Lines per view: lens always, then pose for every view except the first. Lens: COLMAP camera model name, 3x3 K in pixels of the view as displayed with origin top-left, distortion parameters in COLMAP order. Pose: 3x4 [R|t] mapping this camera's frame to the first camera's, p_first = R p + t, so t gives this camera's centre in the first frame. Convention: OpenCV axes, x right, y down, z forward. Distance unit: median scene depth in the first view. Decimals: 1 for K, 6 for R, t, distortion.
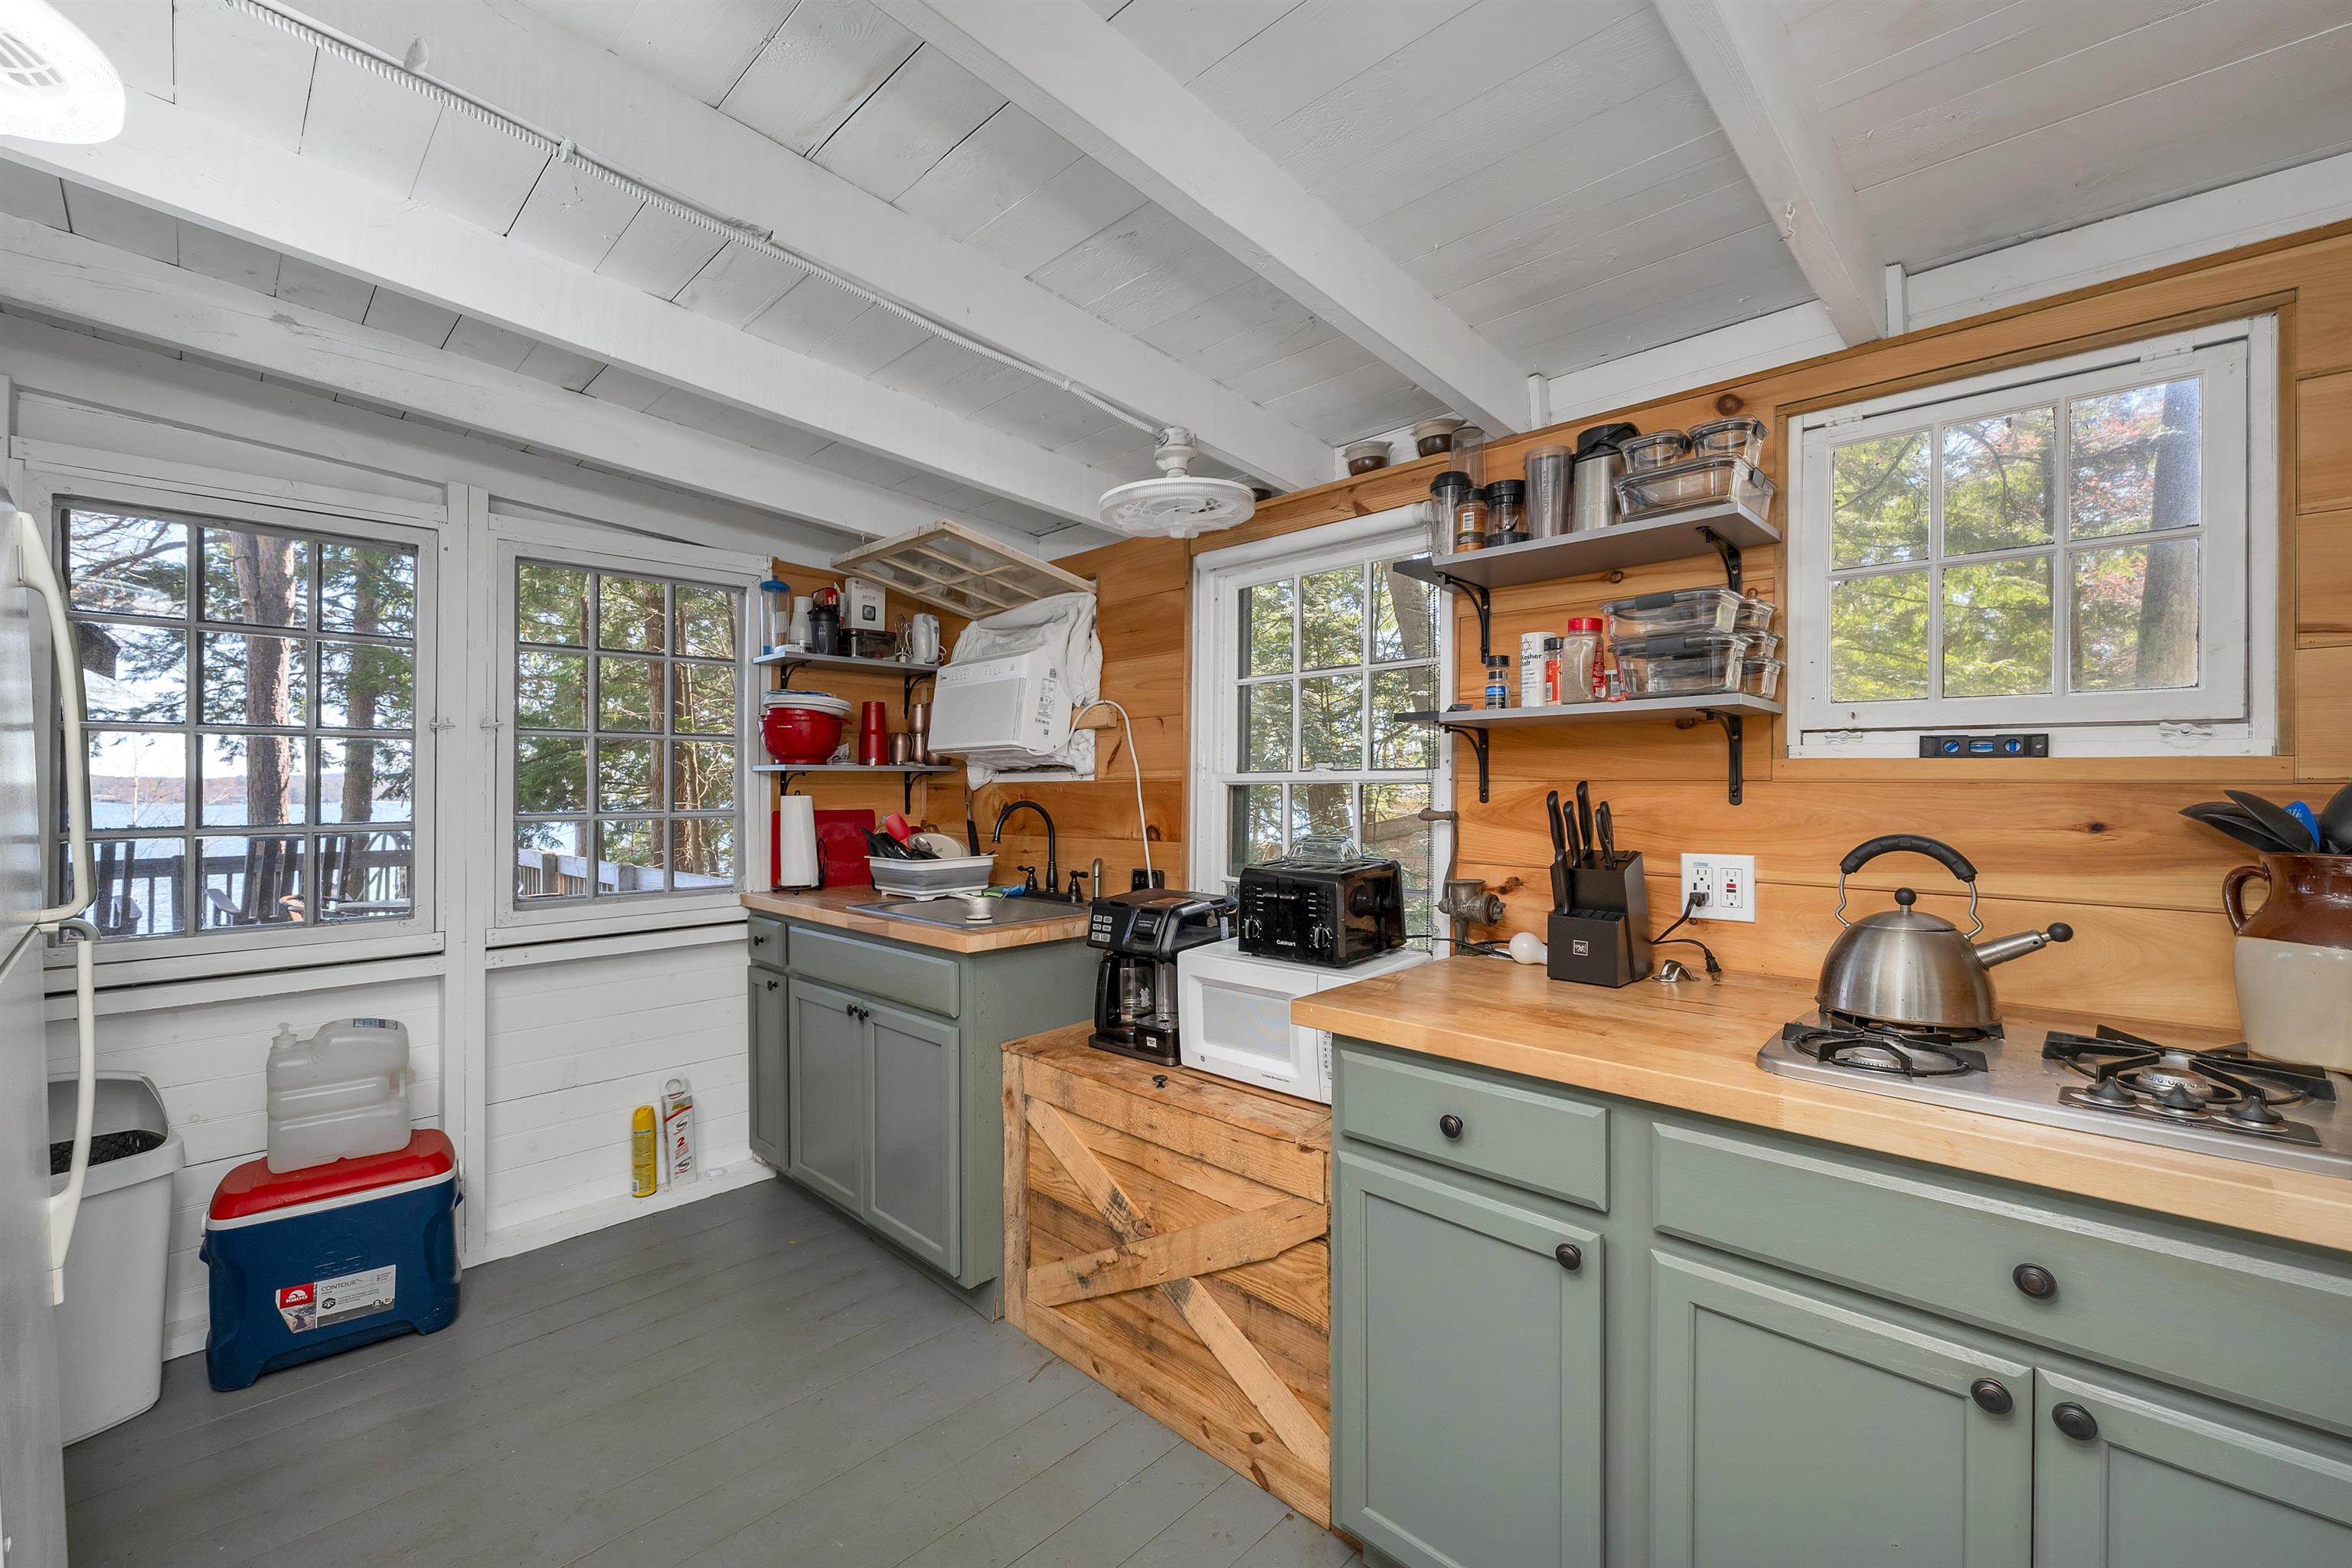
lens RADIAL K [[978.8, 0, 1175.8], [0, 978.8, 791.1], [0, 0, 1]] dist [0.002449, 0.000143]
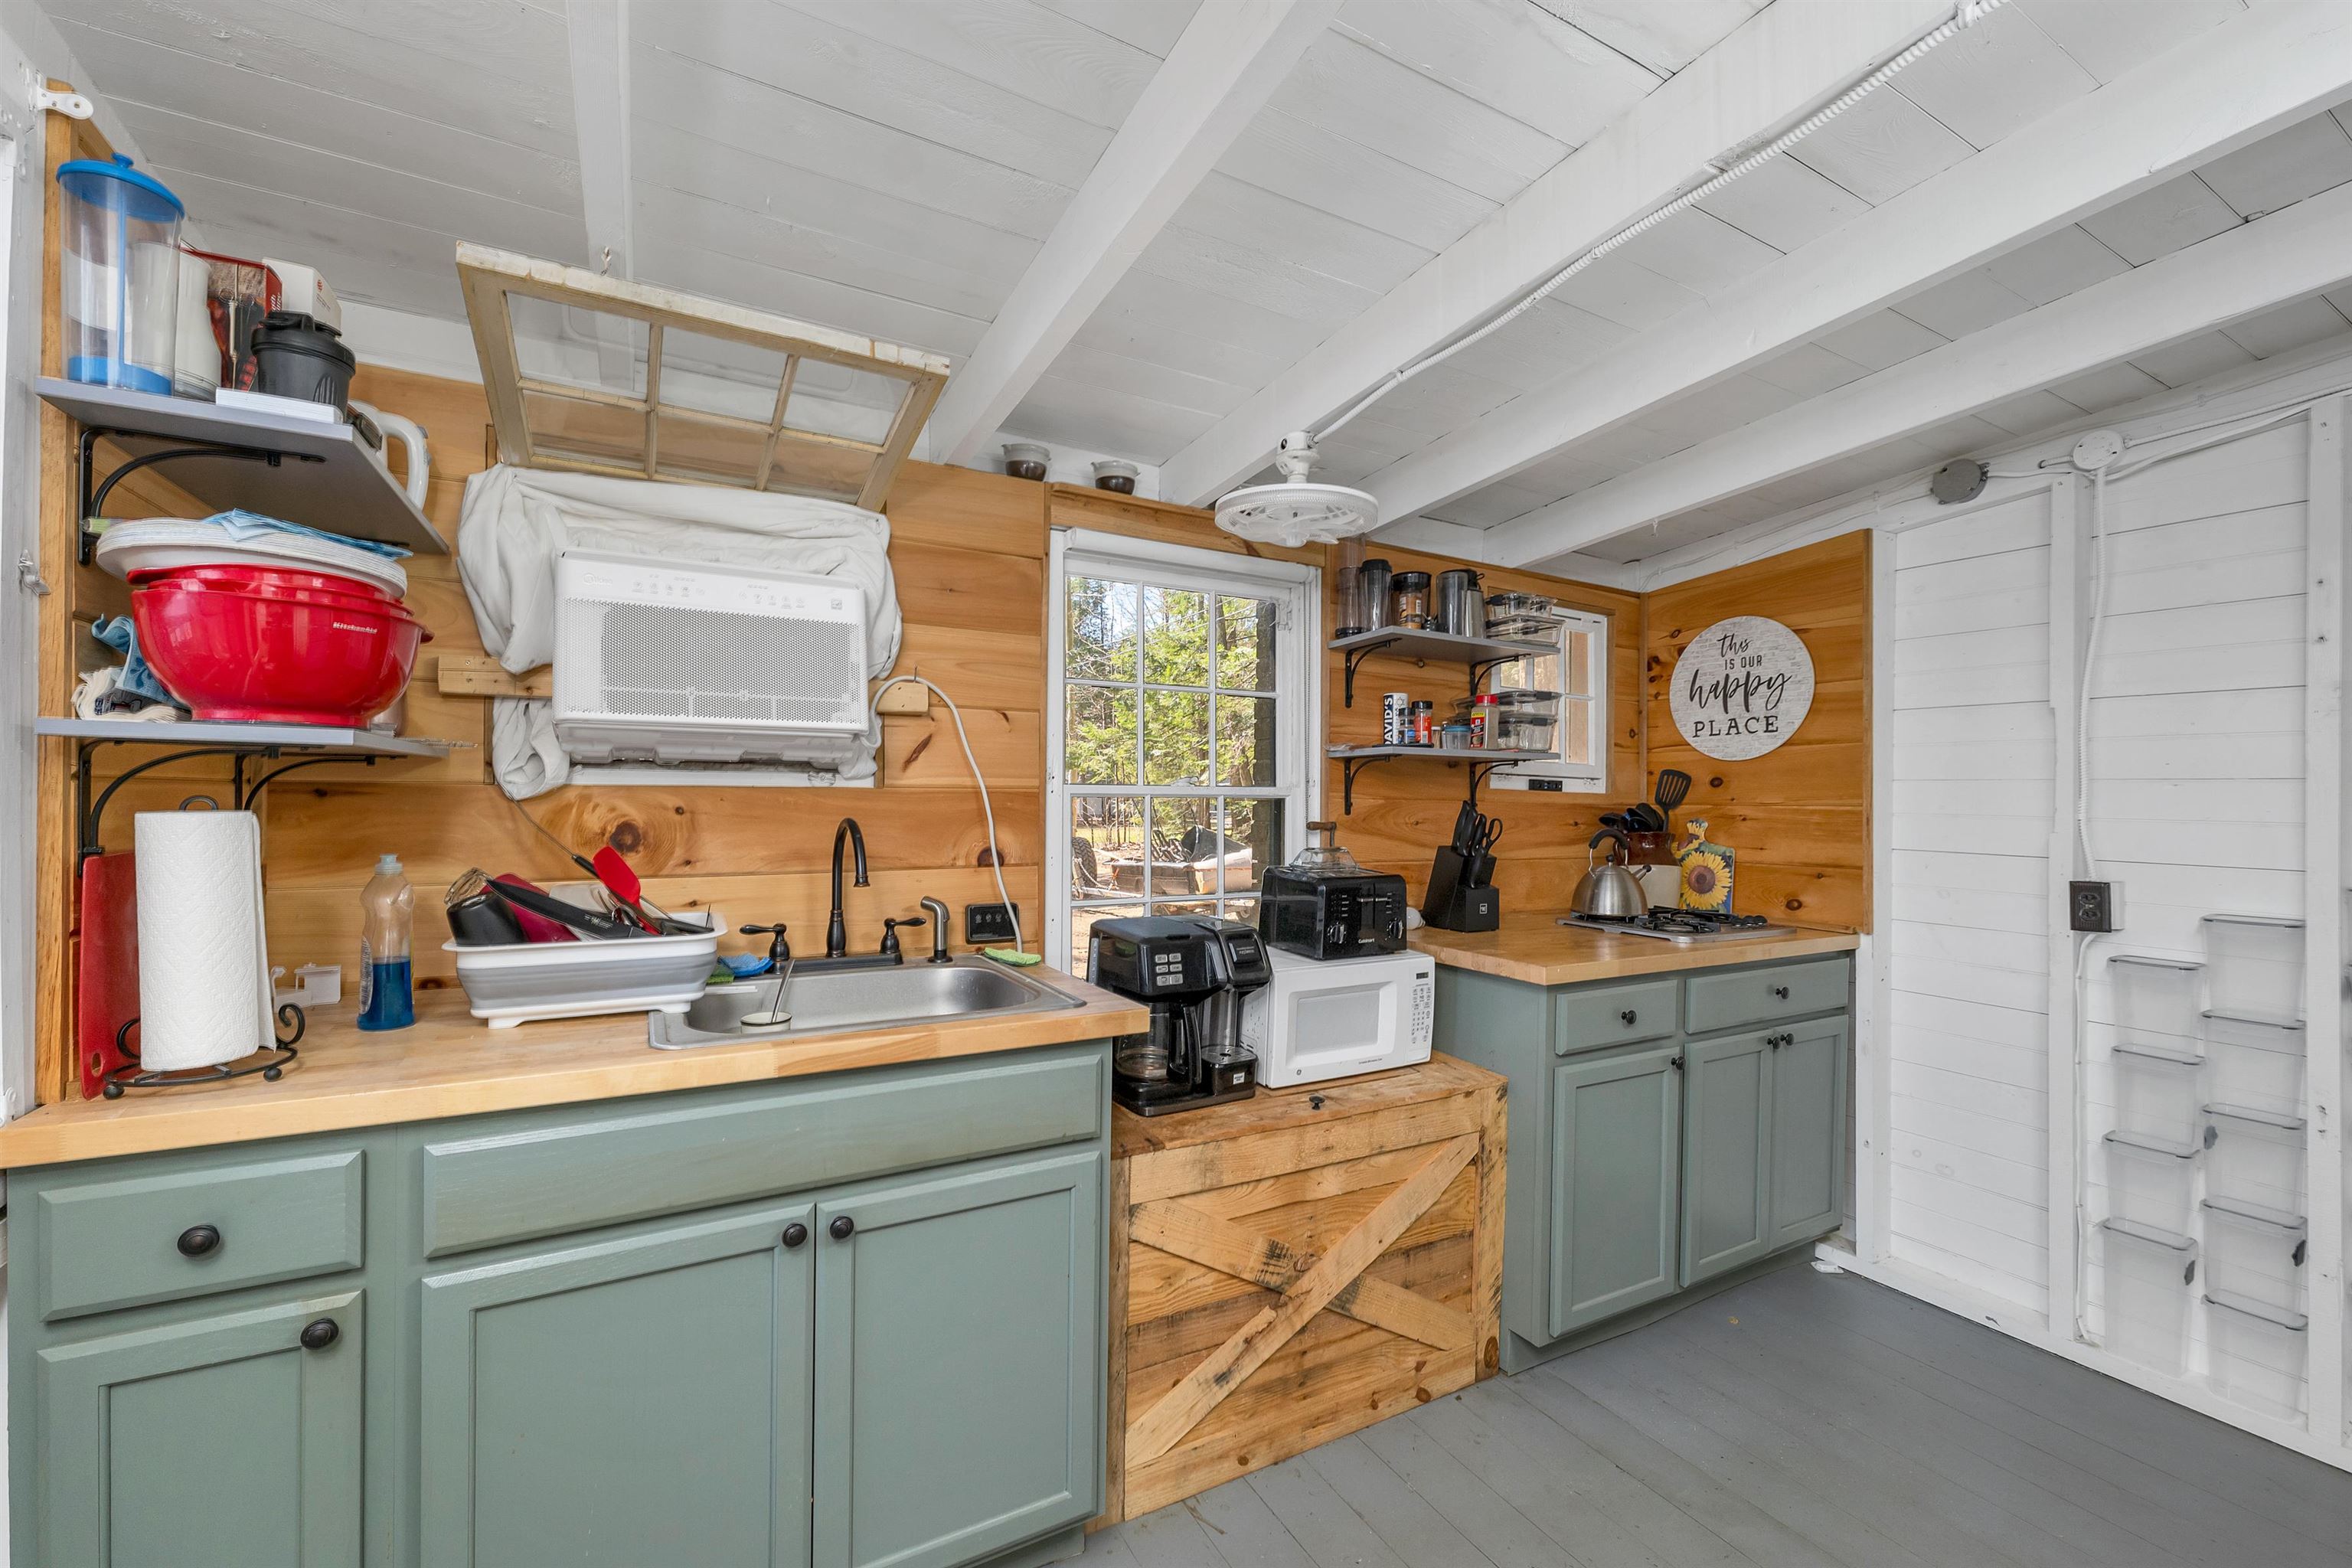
lens RADIAL K [[879.9, 0, 1137.7], [0, 879.9, 826.6], [0, 0, 1]] dist [-0.012446, 0.000029]
pose [[0.312750, -0.024704, 0.949514, -0.795421], [-0.008561, 0.999548, 0.028826, -0.002691], [-0.949797, -0.017144, 0.312397, 0.798294]]
